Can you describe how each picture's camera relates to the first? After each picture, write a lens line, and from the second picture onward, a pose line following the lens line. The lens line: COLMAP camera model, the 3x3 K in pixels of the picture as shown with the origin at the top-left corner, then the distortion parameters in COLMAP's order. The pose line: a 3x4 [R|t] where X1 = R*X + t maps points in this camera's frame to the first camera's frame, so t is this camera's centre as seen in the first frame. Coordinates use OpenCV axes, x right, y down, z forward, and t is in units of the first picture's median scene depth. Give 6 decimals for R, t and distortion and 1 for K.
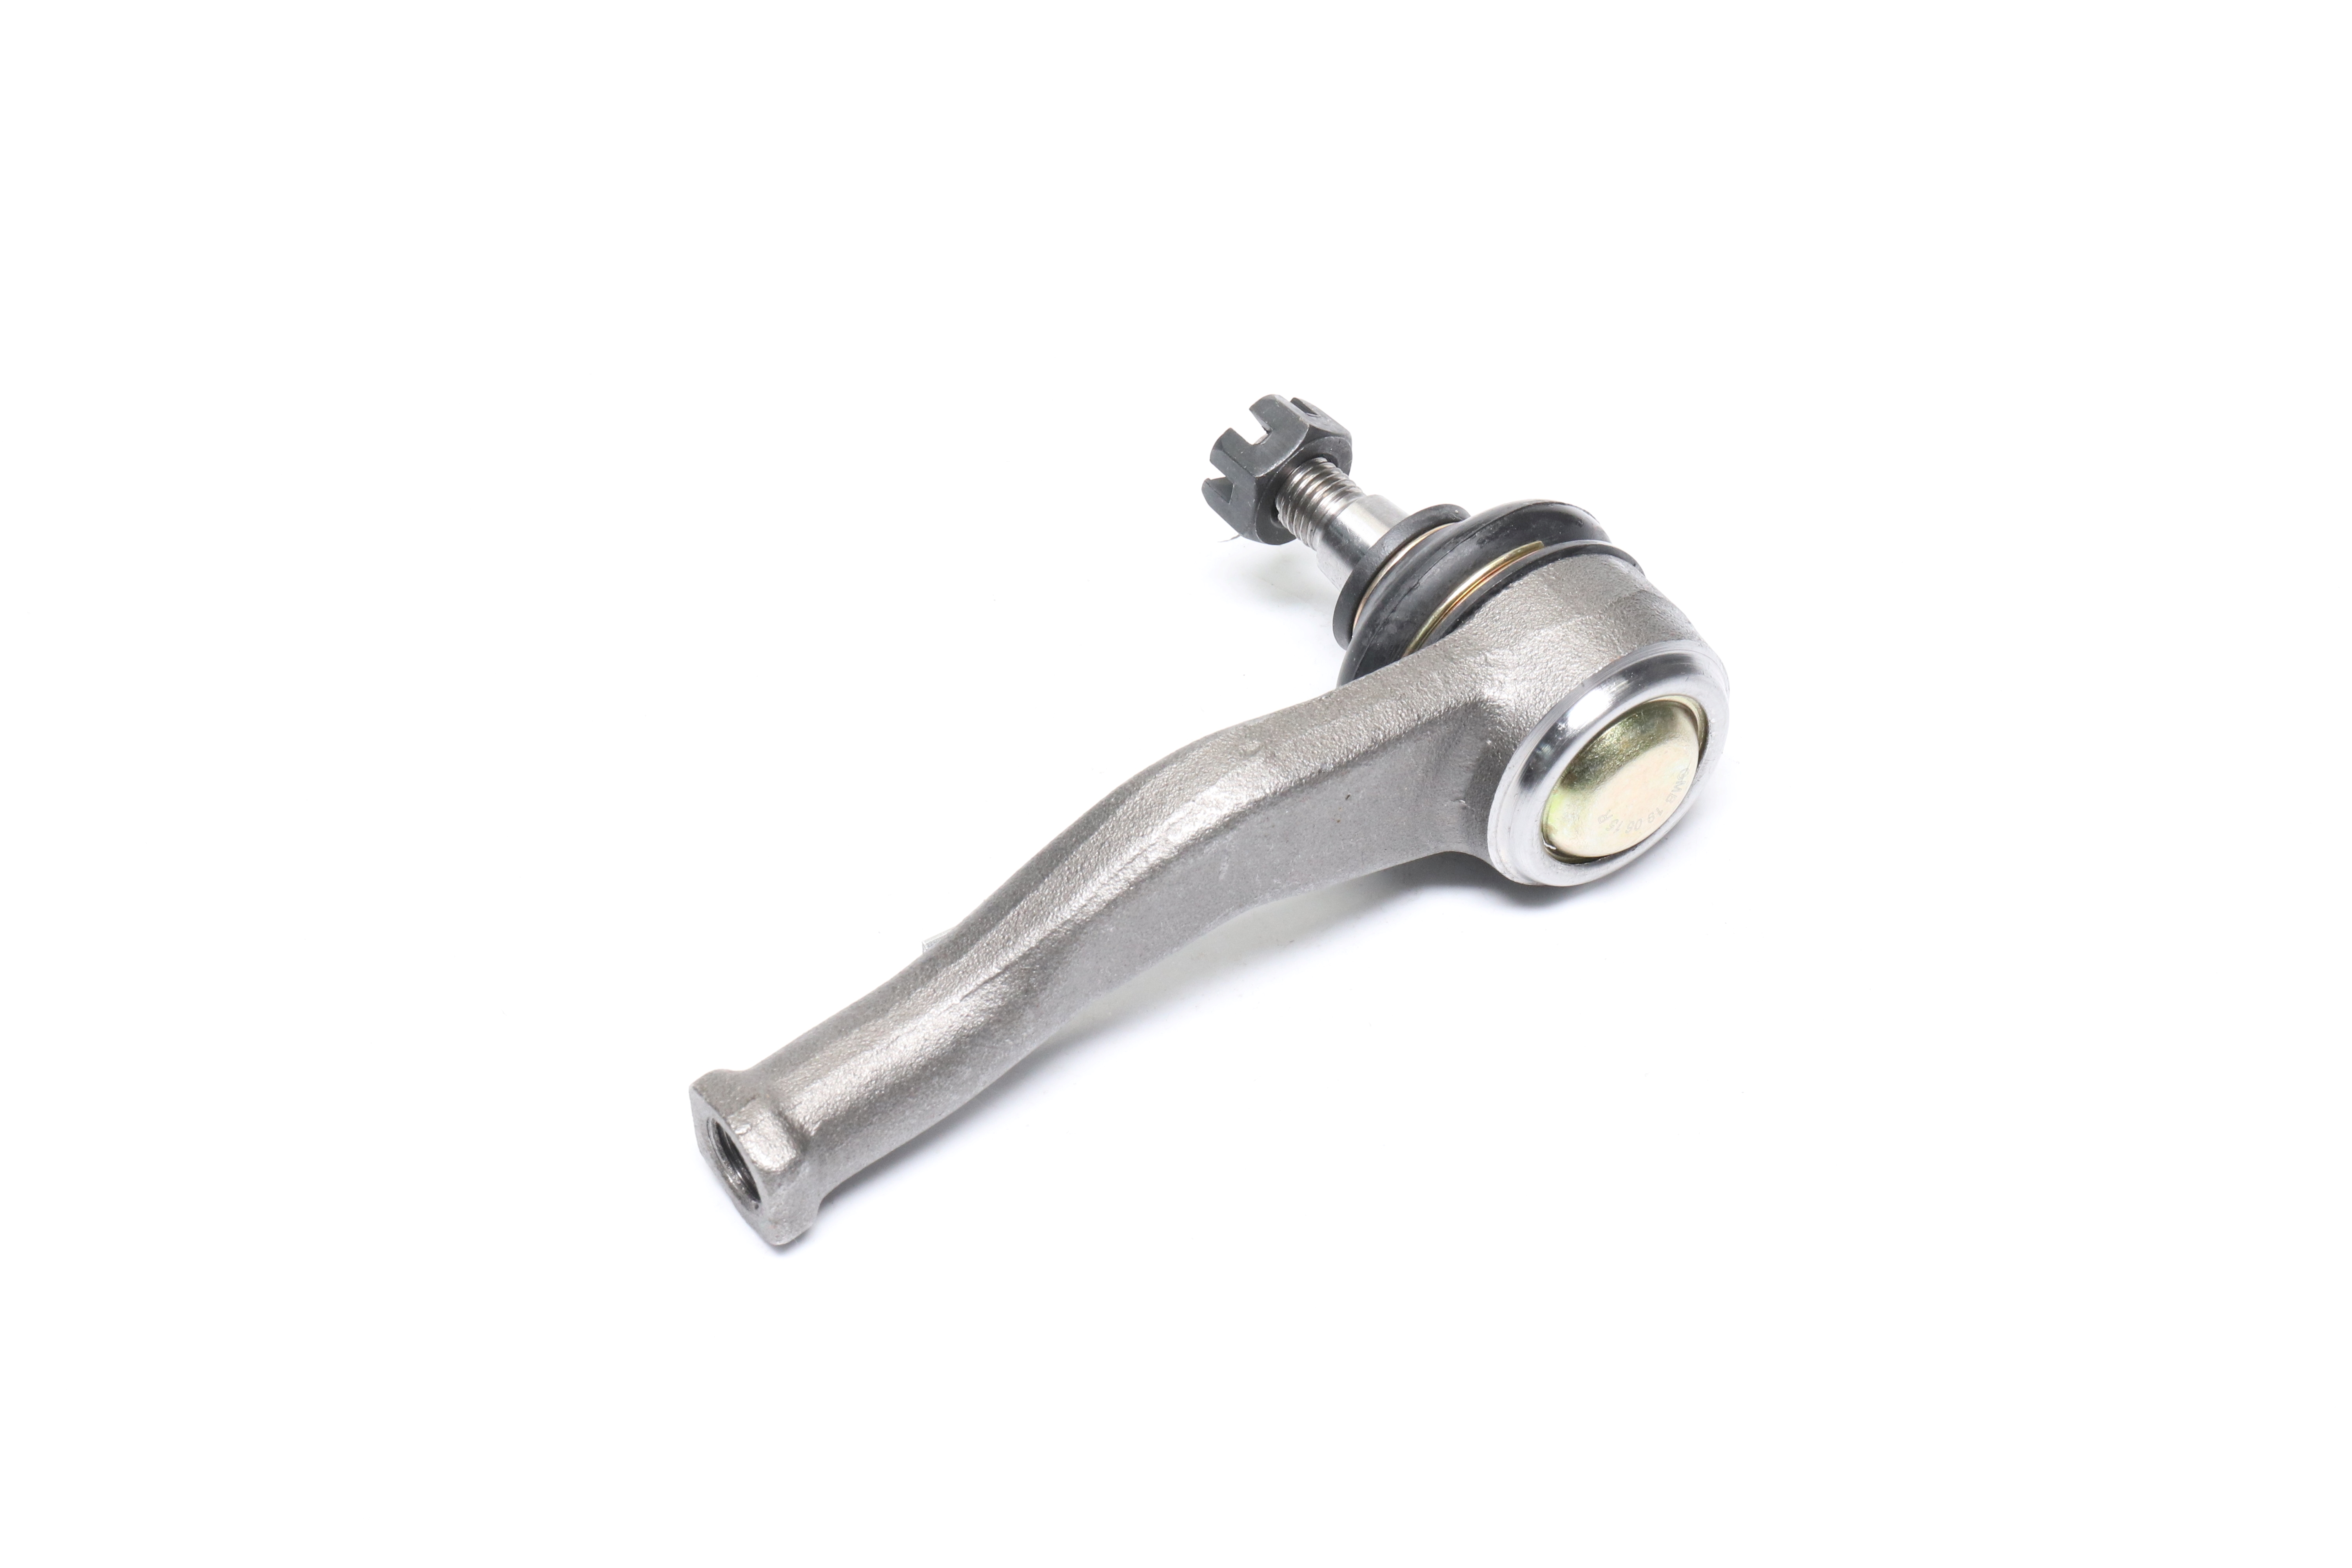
lens RADIAL K [[7265.9, 0, 1176.1], [0, 7265.9, 784.0], [0, 0, 1]] dist [-0.059230, 0.000000]
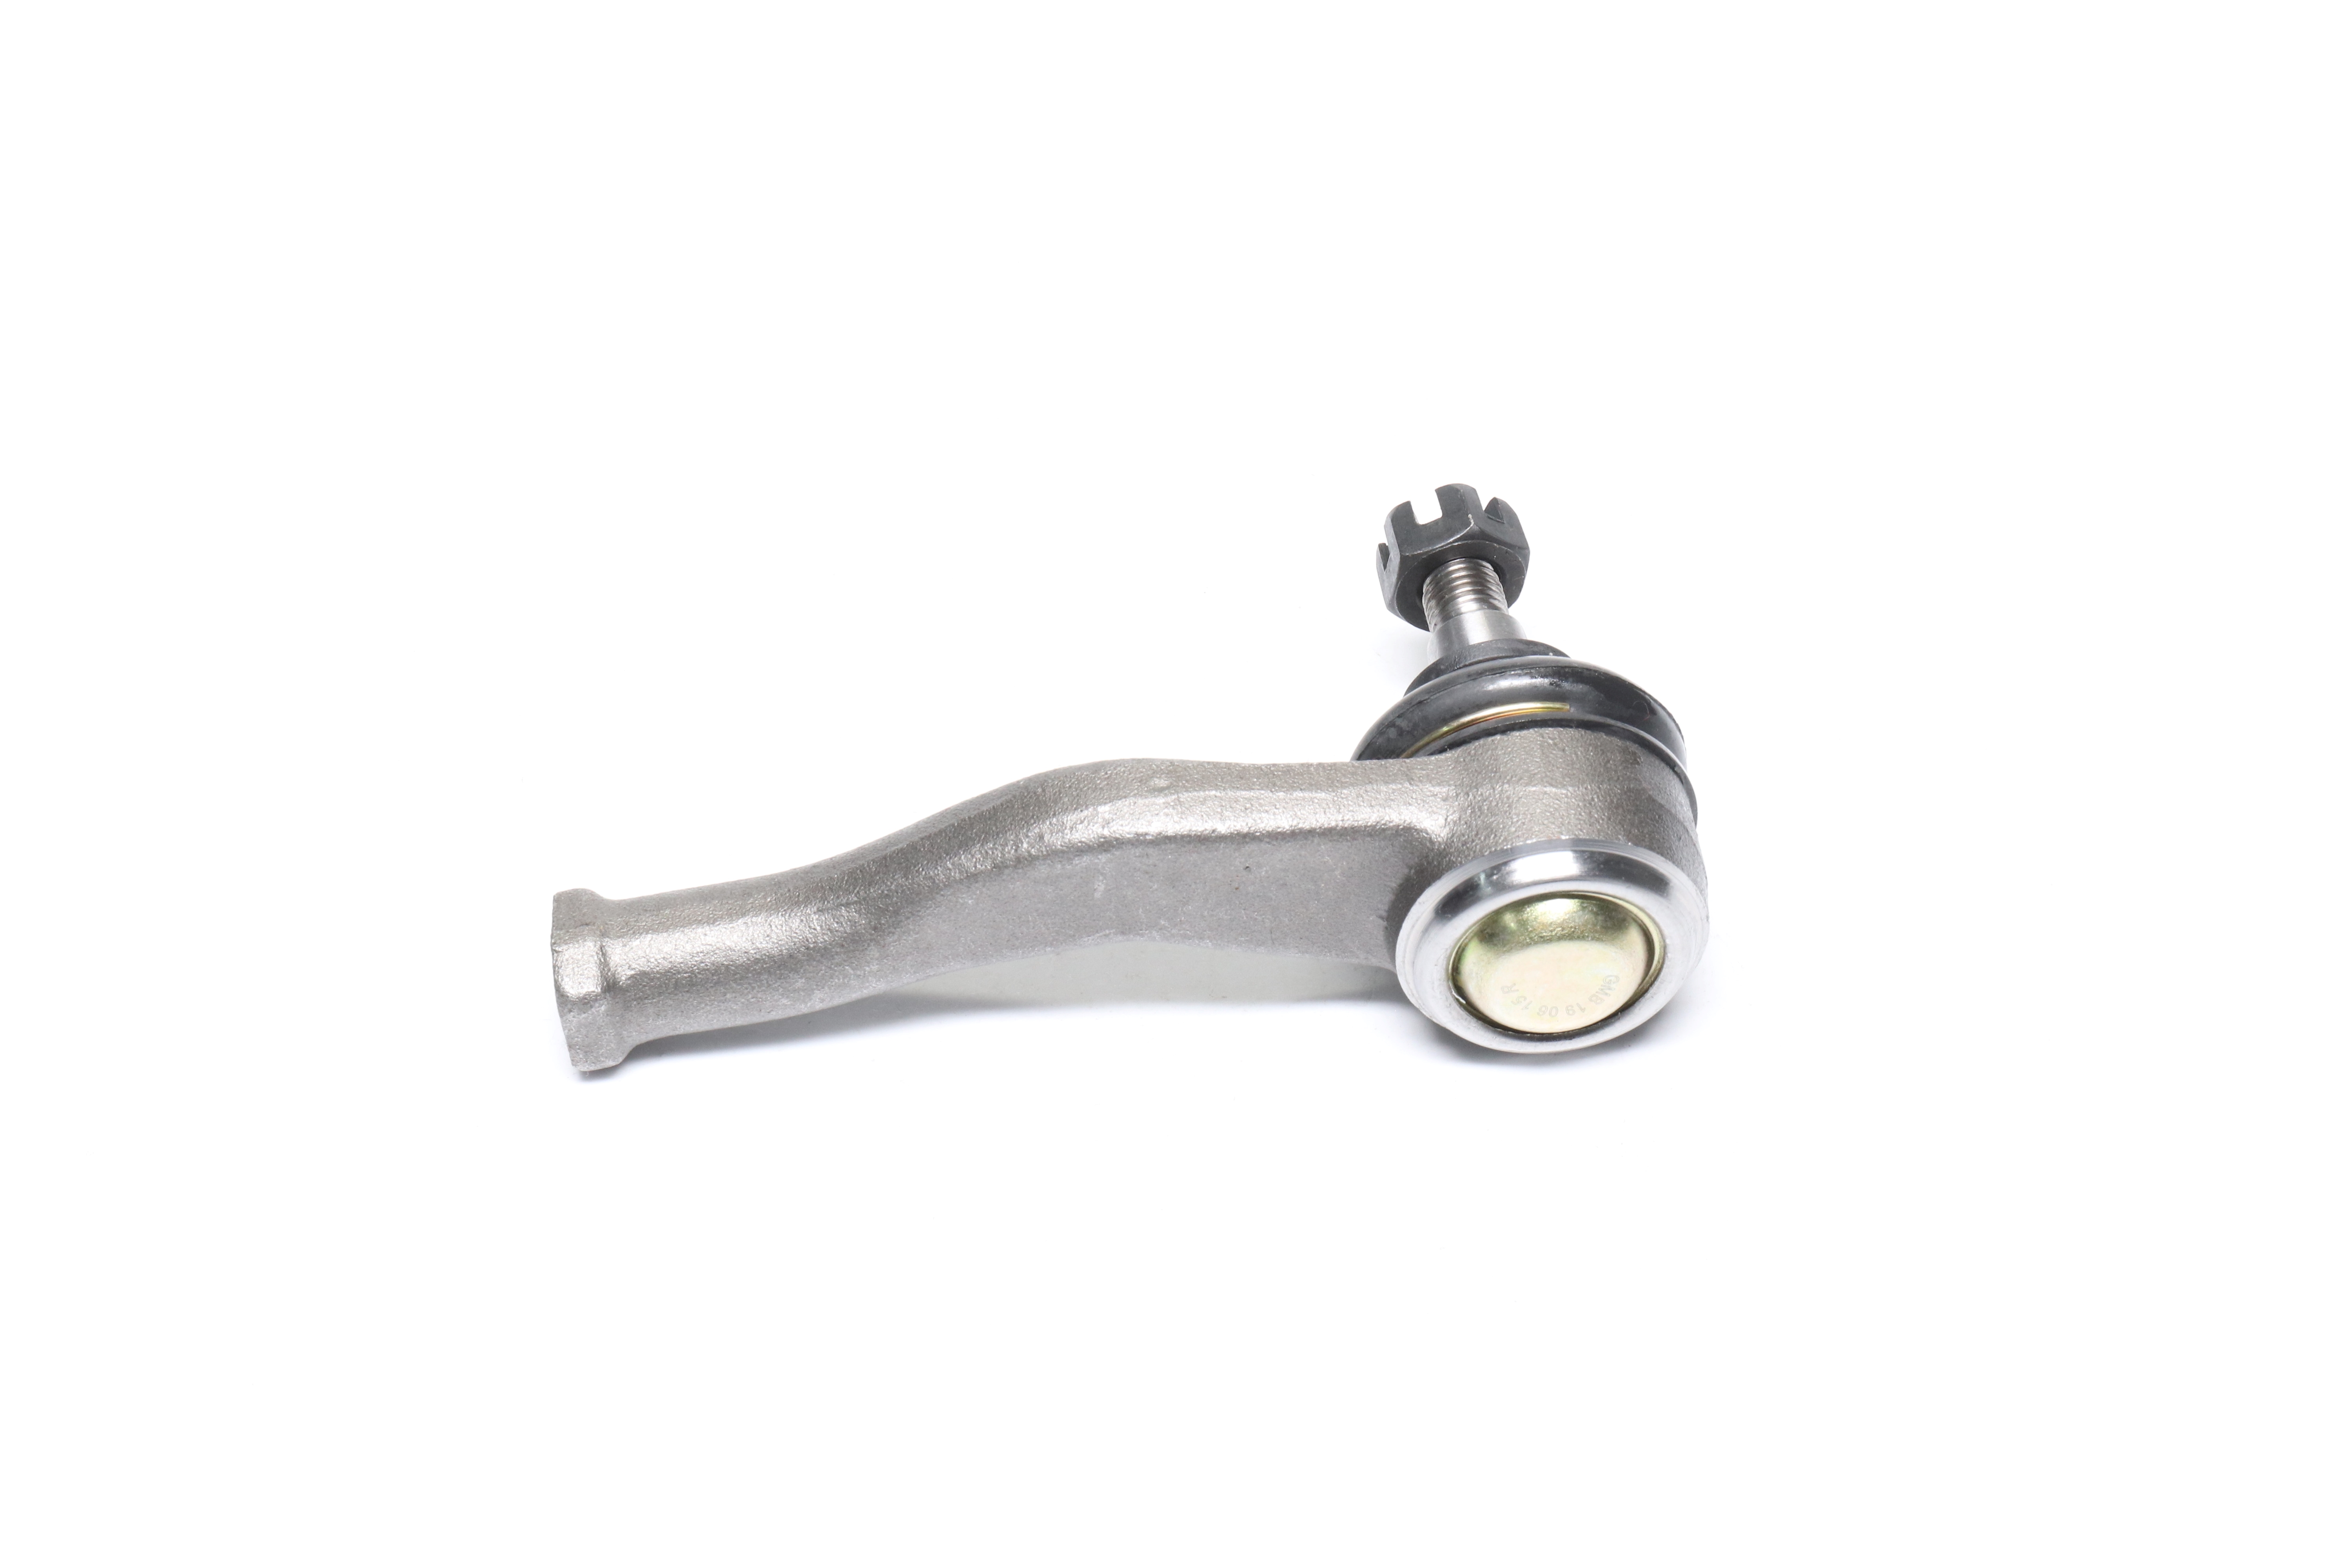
lens RADIAL K [[7265.9, 0, 1176.0], [0, 7265.9, 783.9], [0, 0, 1]] dist [-0.059230, 0.000000]
pose [[0.858640, 0.352978, -0.371676, 0.380509], [-0.352669, 0.933023, 0.071356, -0.076380], [0.371970, 0.069810, 0.925616, 0.079259]]
